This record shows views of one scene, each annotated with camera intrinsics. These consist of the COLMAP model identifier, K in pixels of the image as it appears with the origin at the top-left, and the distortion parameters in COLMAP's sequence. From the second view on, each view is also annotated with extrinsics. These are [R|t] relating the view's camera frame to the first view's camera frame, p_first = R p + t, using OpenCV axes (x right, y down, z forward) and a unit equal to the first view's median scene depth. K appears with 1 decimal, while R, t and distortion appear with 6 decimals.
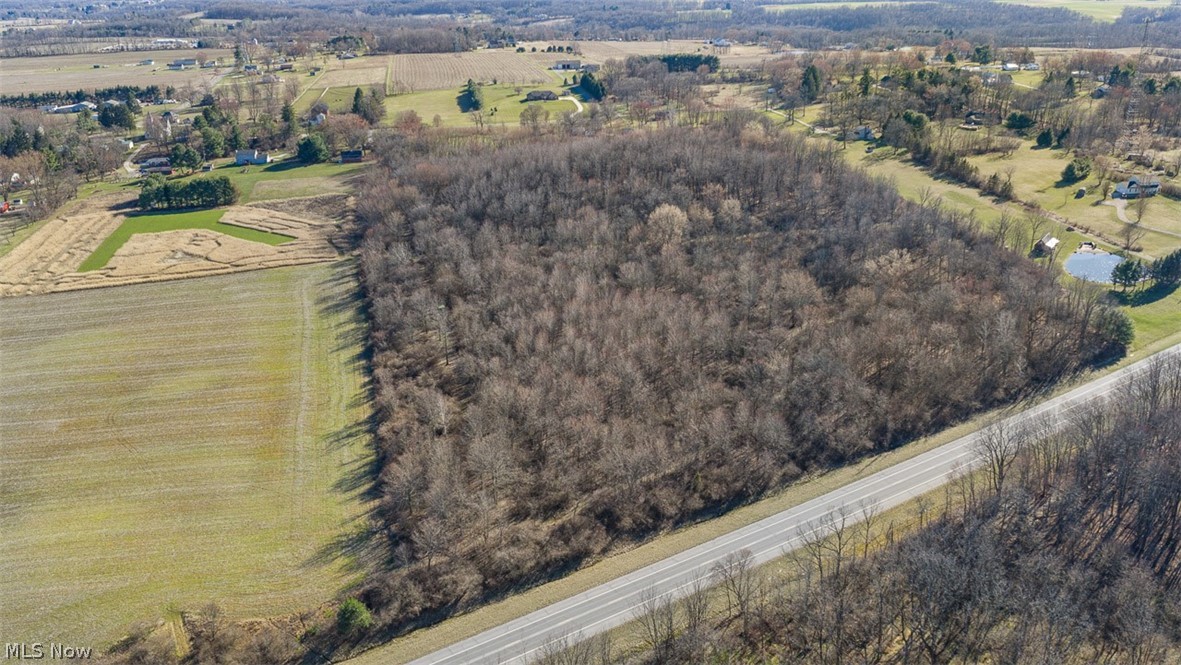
lens RADIAL K [[946.4, 0, 590.5], [0, 946.4, 332.5], [0, 0, 1]] dist [0.012994, -0.018552]
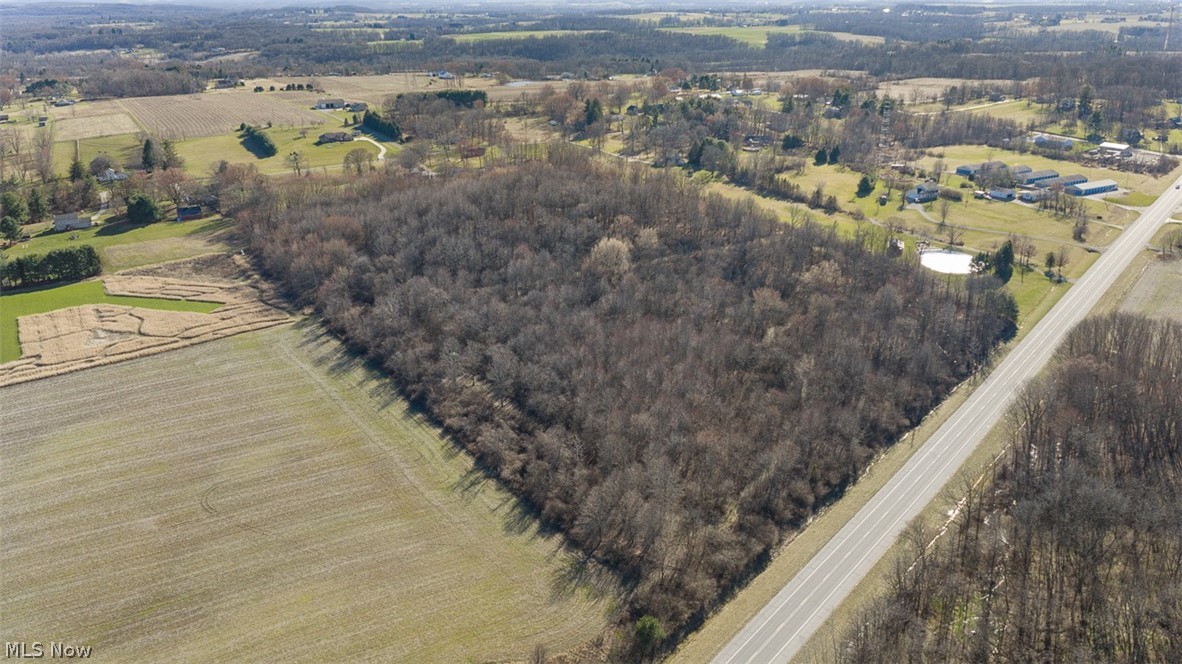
lens RADIAL K [[947.2, 0, 591.0], [0, 947.2, 332.0], [0, 0, 1]] dist [0.012994, -0.018552]
pose [[0.945693, -0.109068, 0.306217, -0.198894], [0.117594, 0.993017, -0.009474, -0.014206], [-0.303046, 0.044969, 0.951914, -0.014176]]
